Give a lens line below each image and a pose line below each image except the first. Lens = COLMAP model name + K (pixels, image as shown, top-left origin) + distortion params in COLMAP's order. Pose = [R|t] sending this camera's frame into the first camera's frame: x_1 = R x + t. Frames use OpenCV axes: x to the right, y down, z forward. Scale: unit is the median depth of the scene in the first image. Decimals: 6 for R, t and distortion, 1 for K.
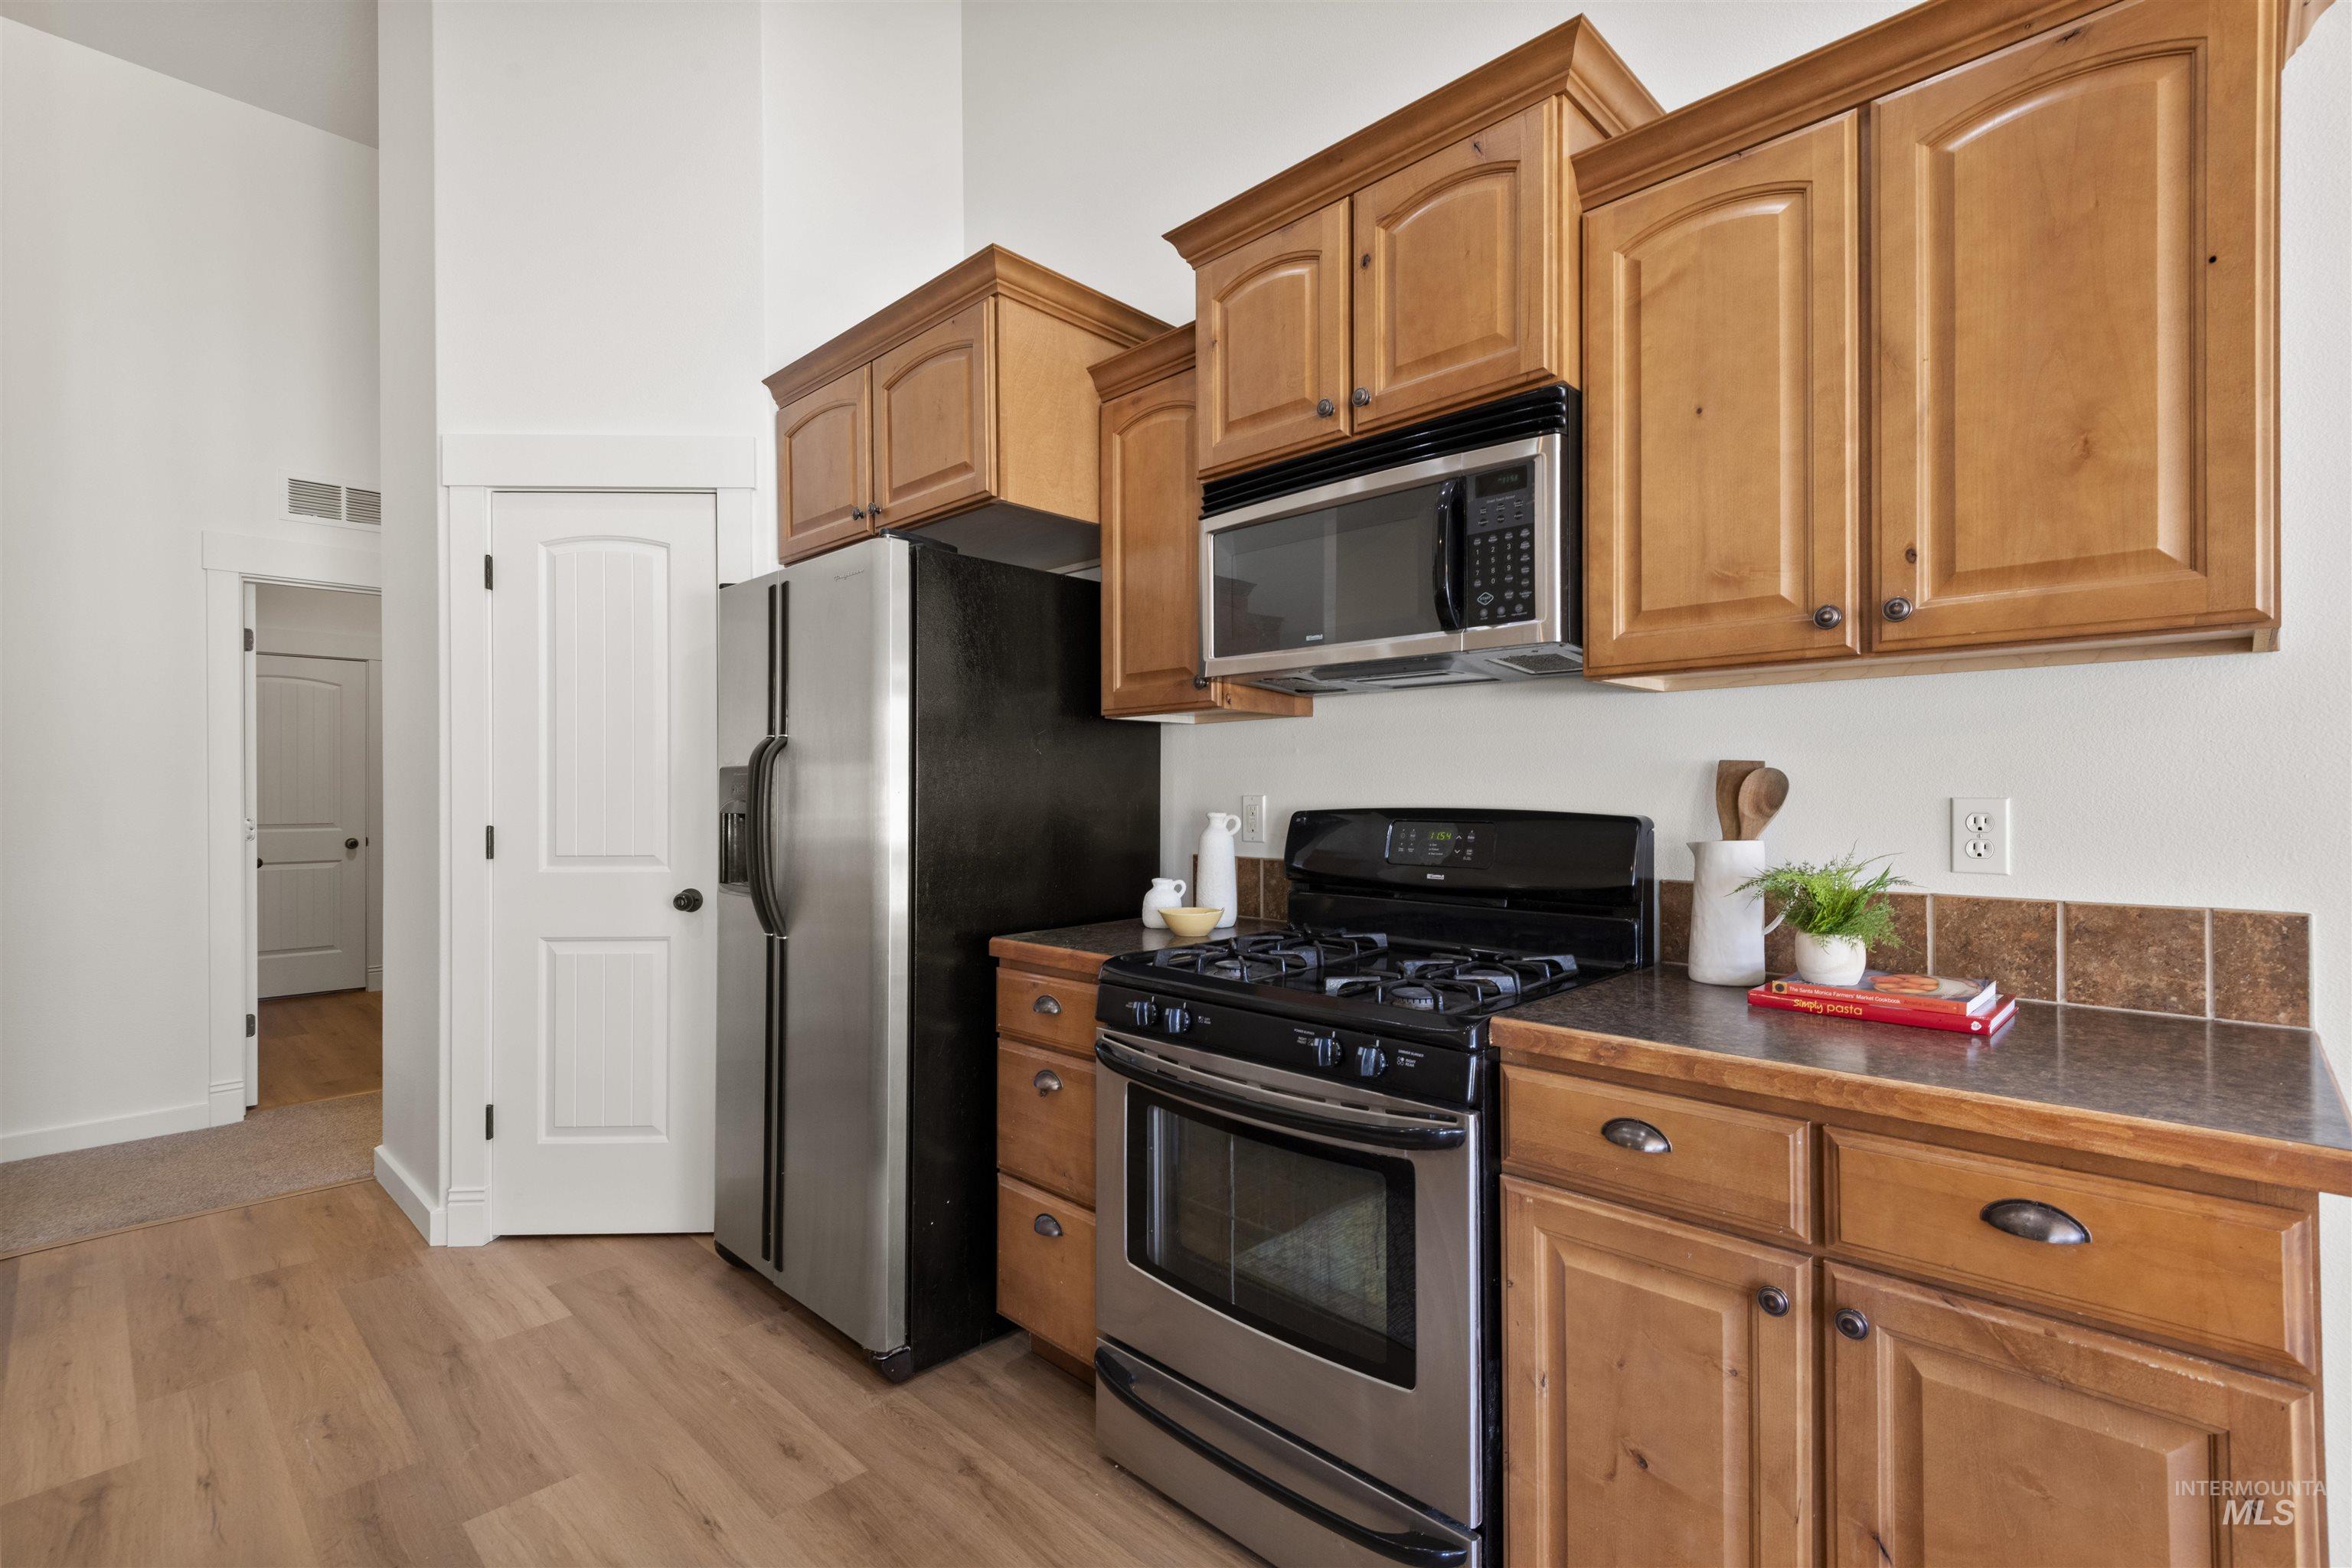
lens RADIAL K [[1063.1, 0, 1176.5], [0, 1063.1, 791.9], [0, 0, 1]] dist [0.009920, -0.003323]
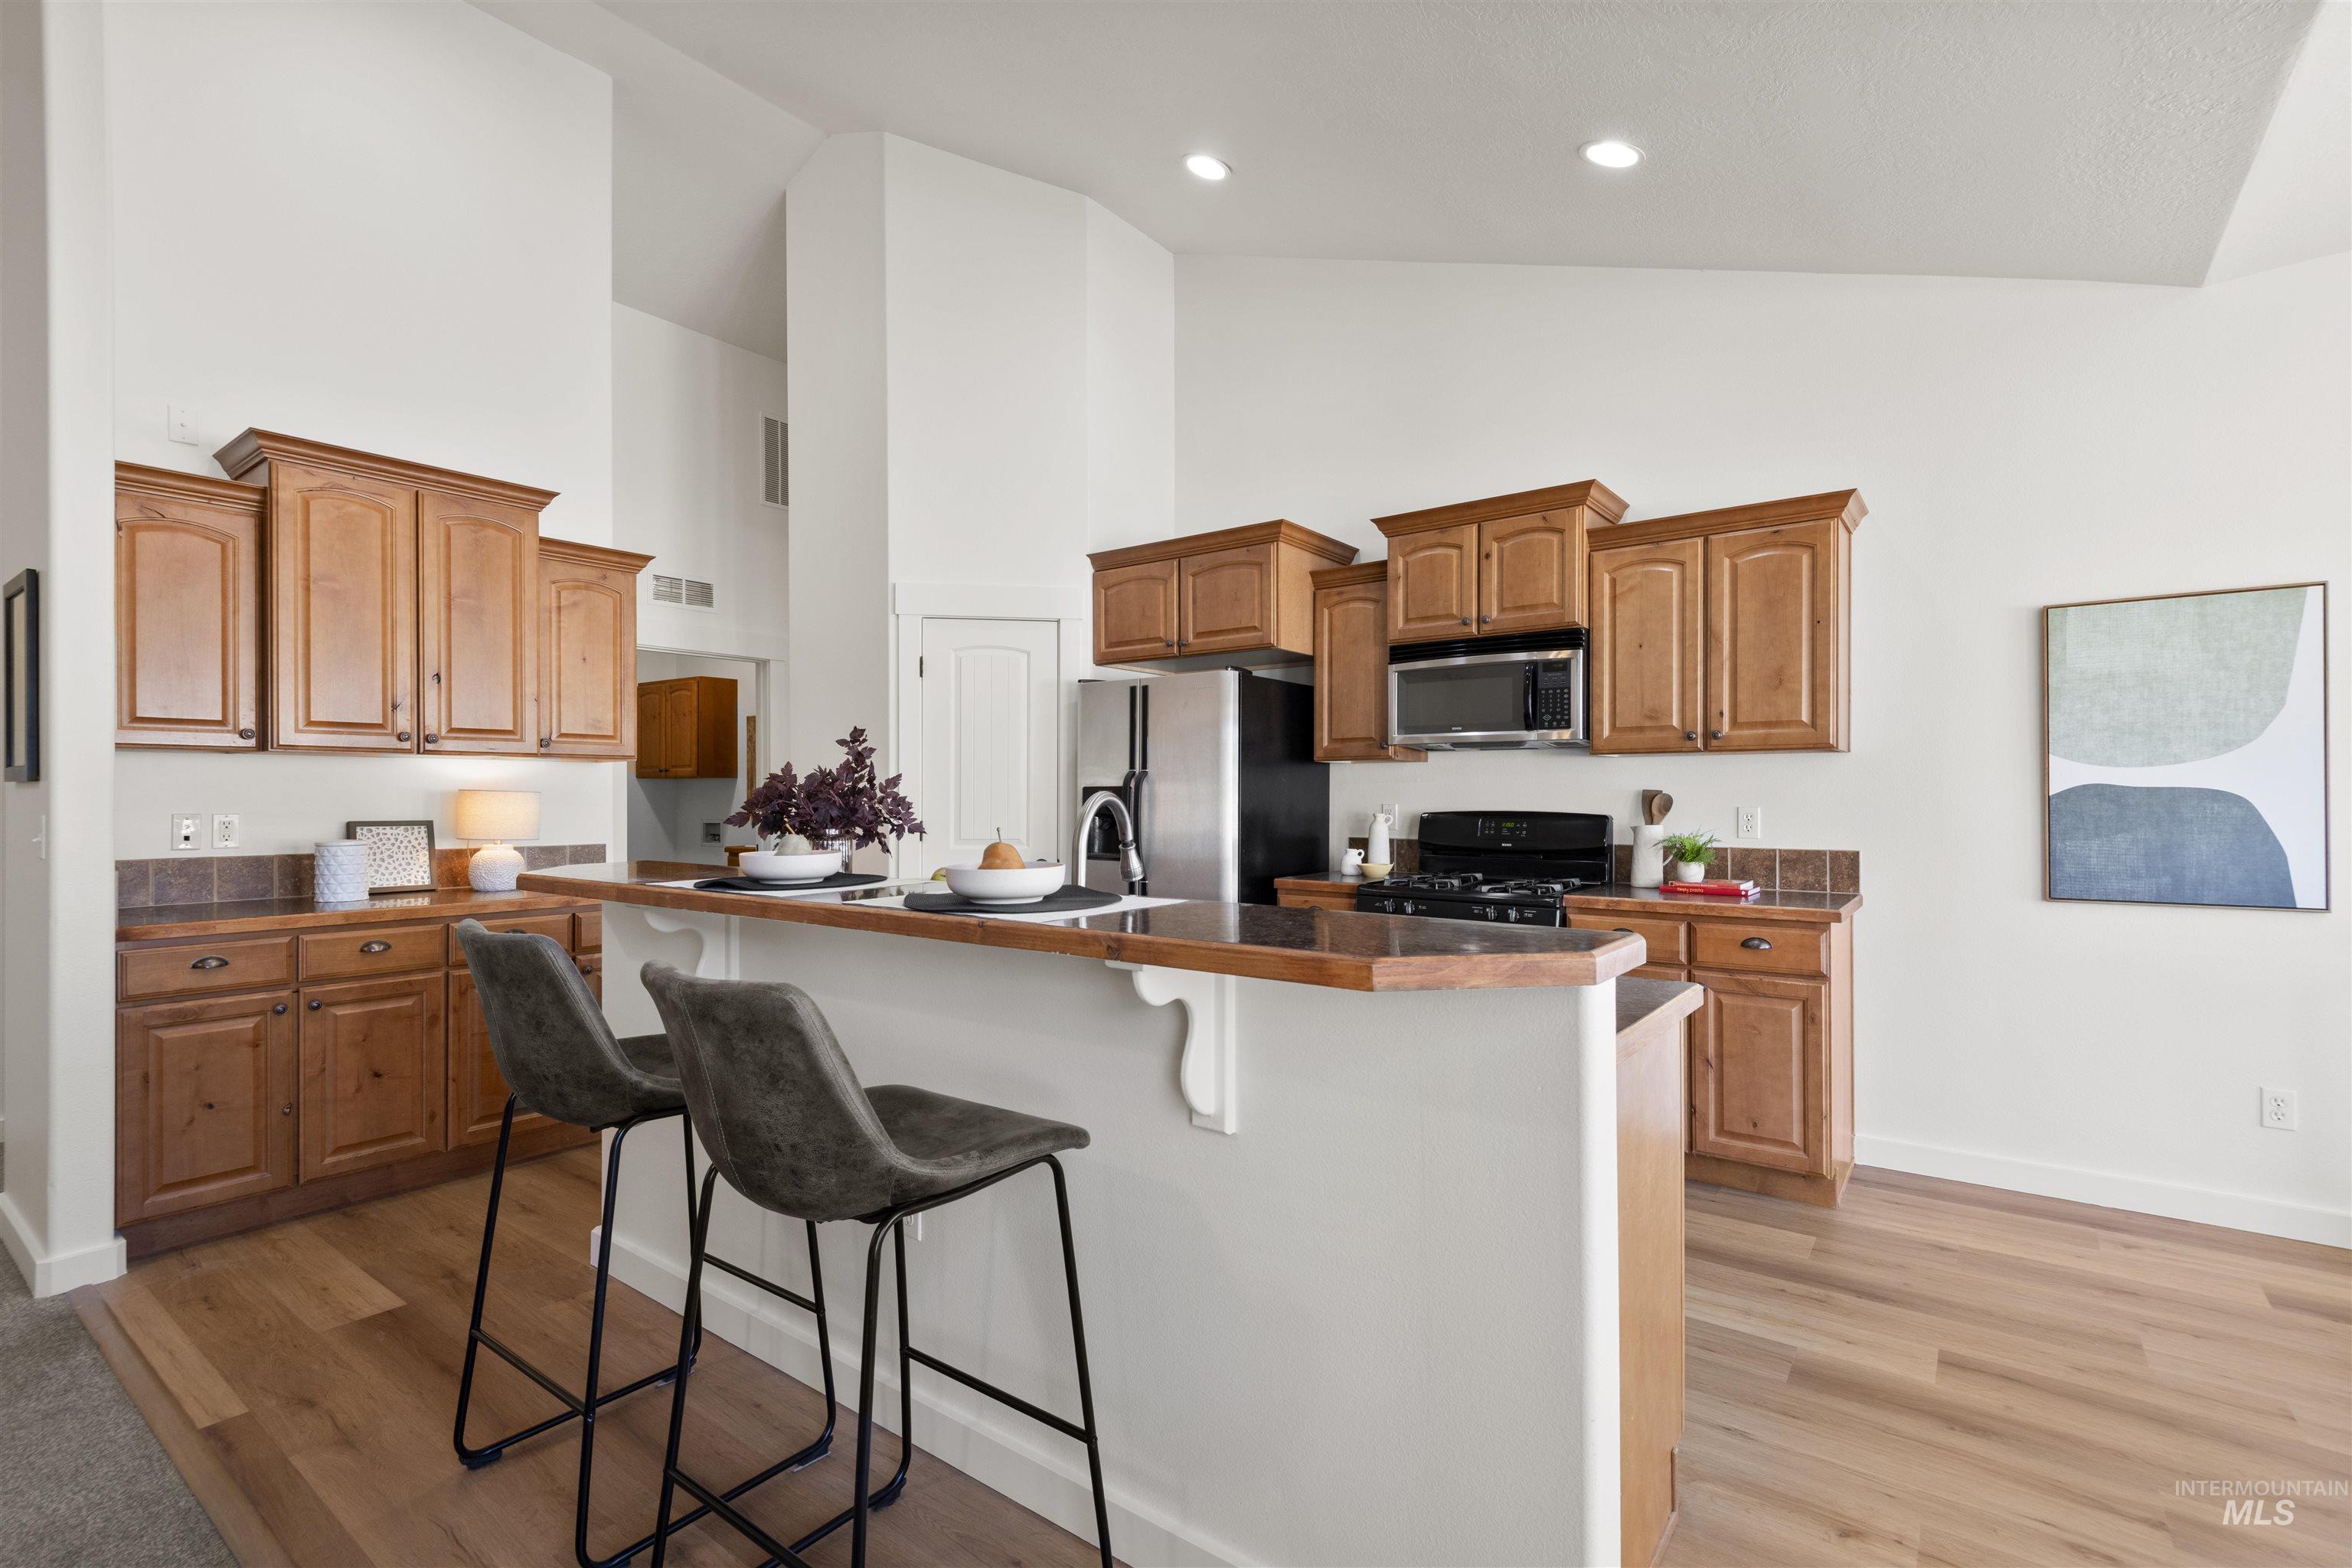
lens RADIAL K [[1063.1, 0, 1177.2], [0, 1063.1, 802.9], [0, 0, 1]] dist [0.009920, -0.003323]
pose [[0.992551, 0.003310, 0.121784, -0.752052], [-0.003835, 0.999984, 0.004079, -0.007932], [-0.121769, -0.004516, 0.992548, -1.127386]]
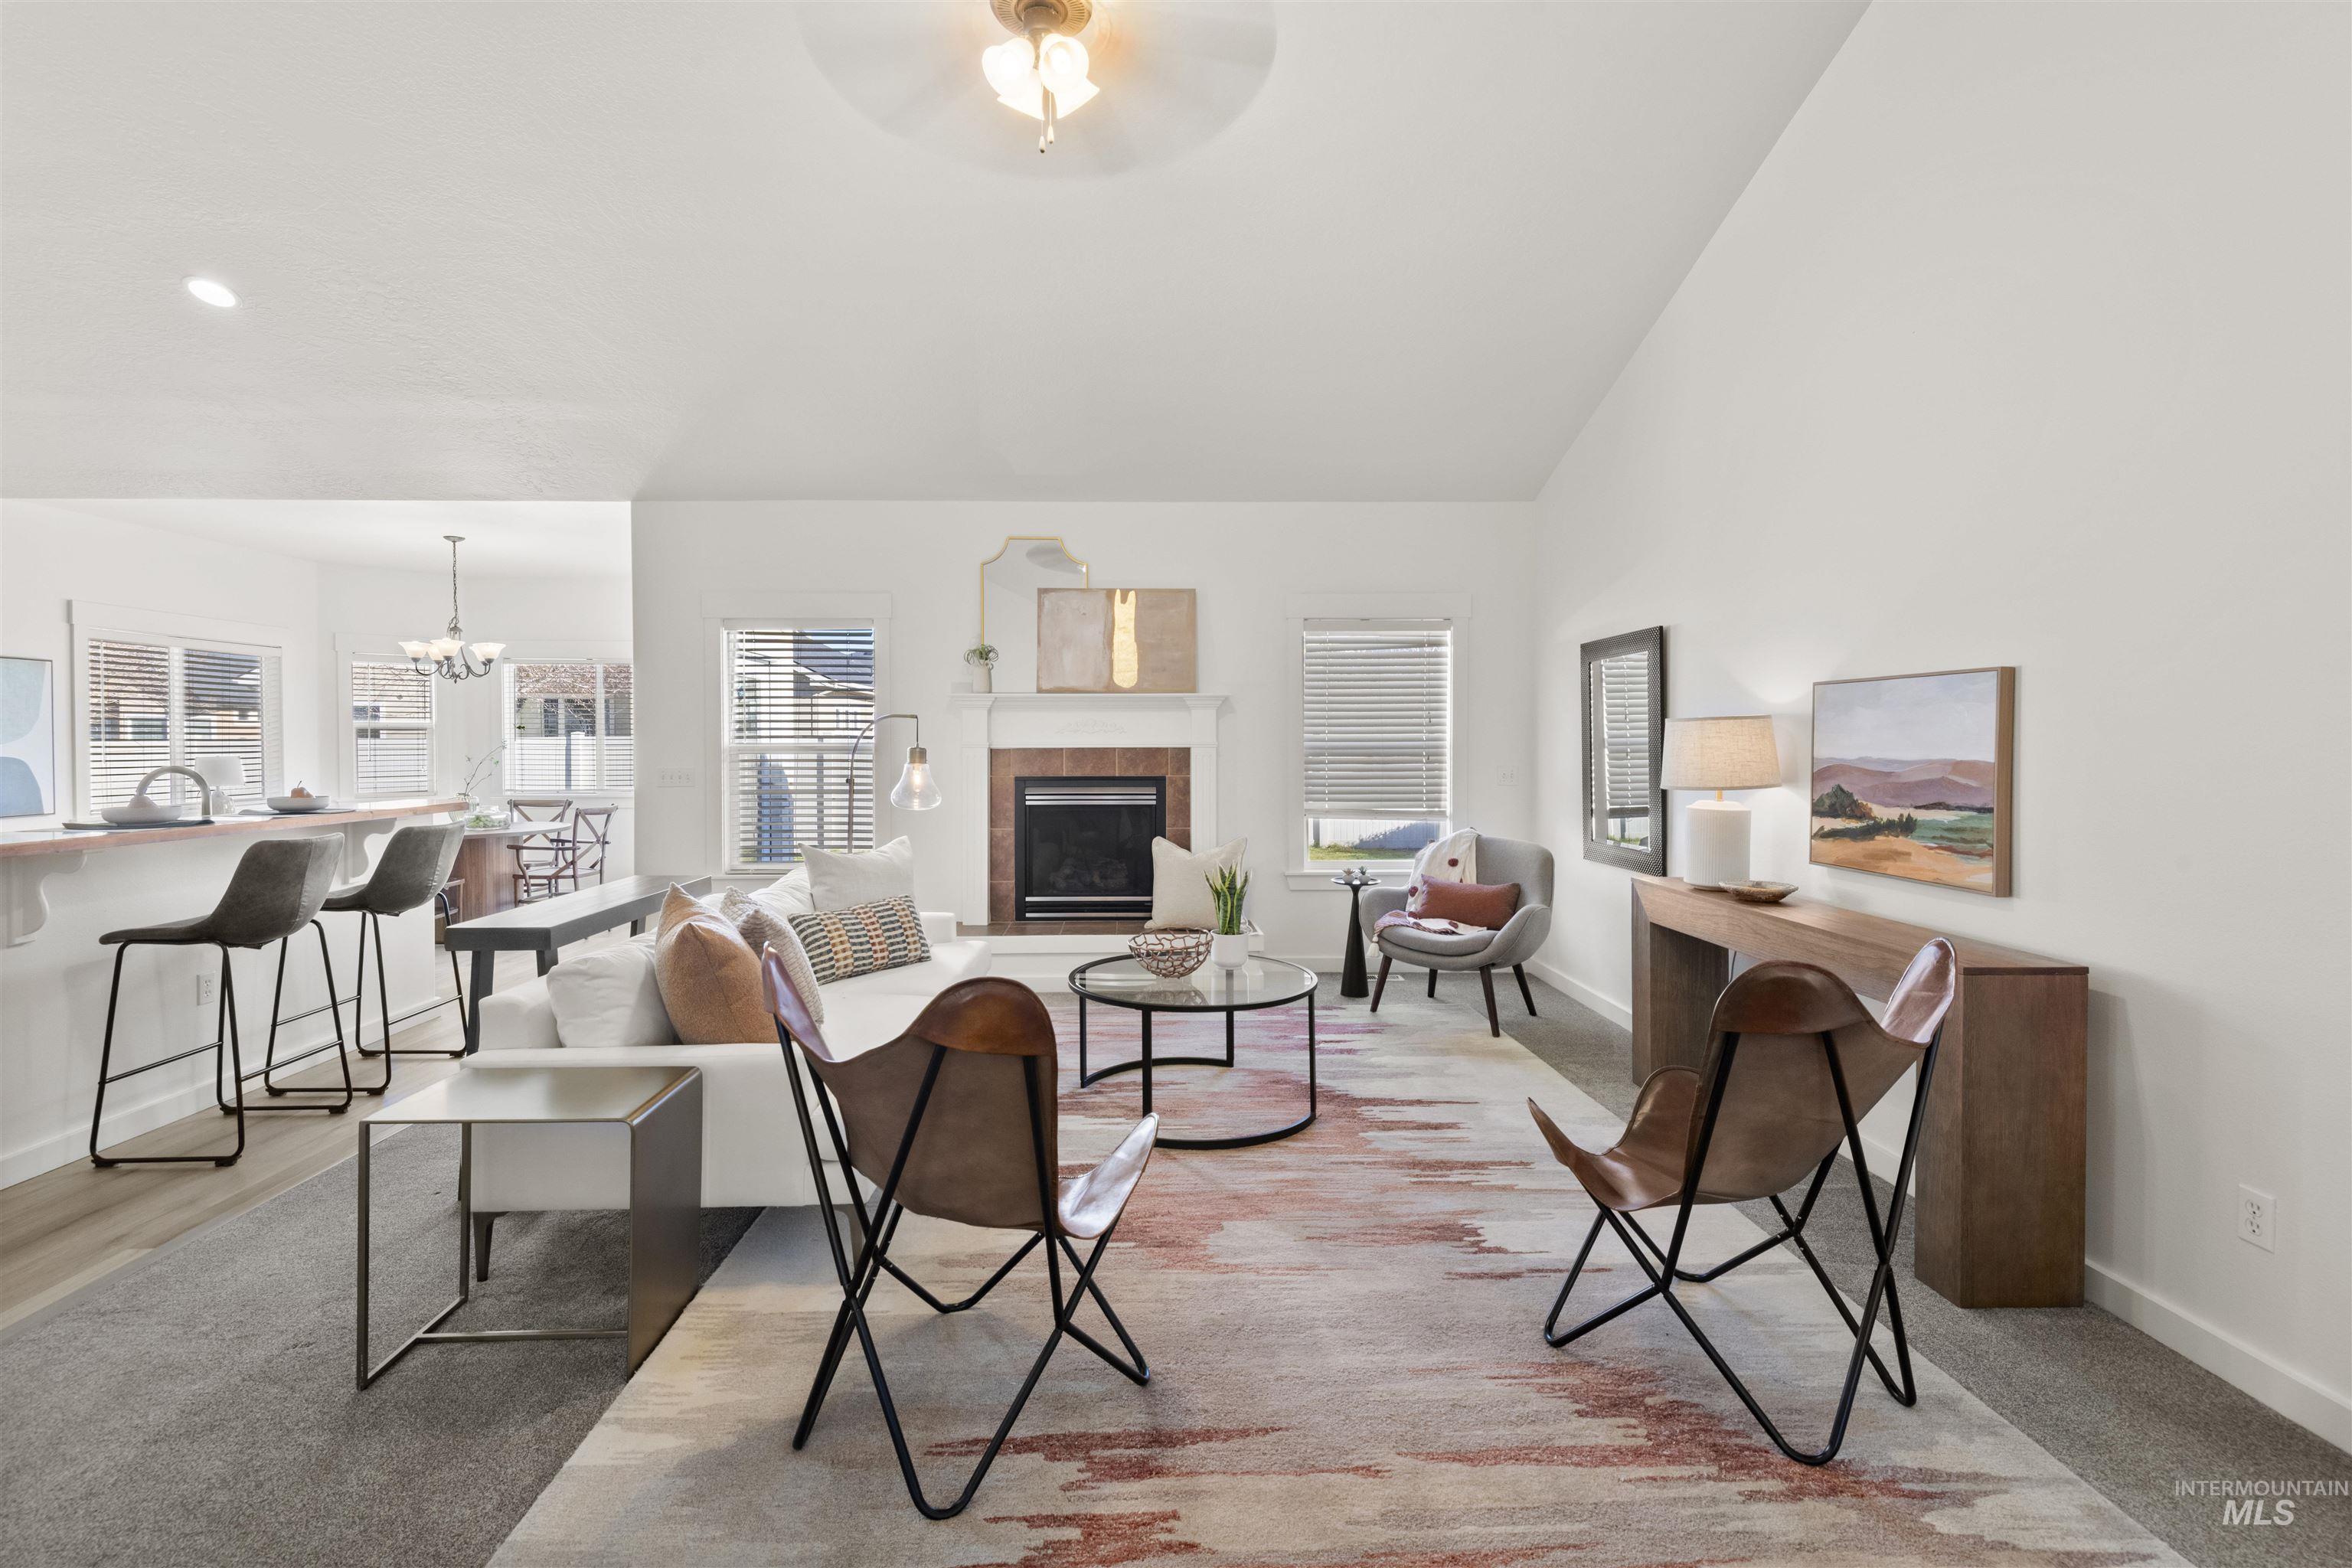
lens RADIAL K [[1063.1, 0, 1158.3], [0, 1063.1, 747.8], [0, 0, 1]] dist [0.009920, -0.003323]
pose [[-0.719769, 0.001457, 0.694213, -3.956827], [0.006494, 0.999968, 0.004635, -0.054413], [-0.694184, 0.007844, -0.719755, 0.325925]]
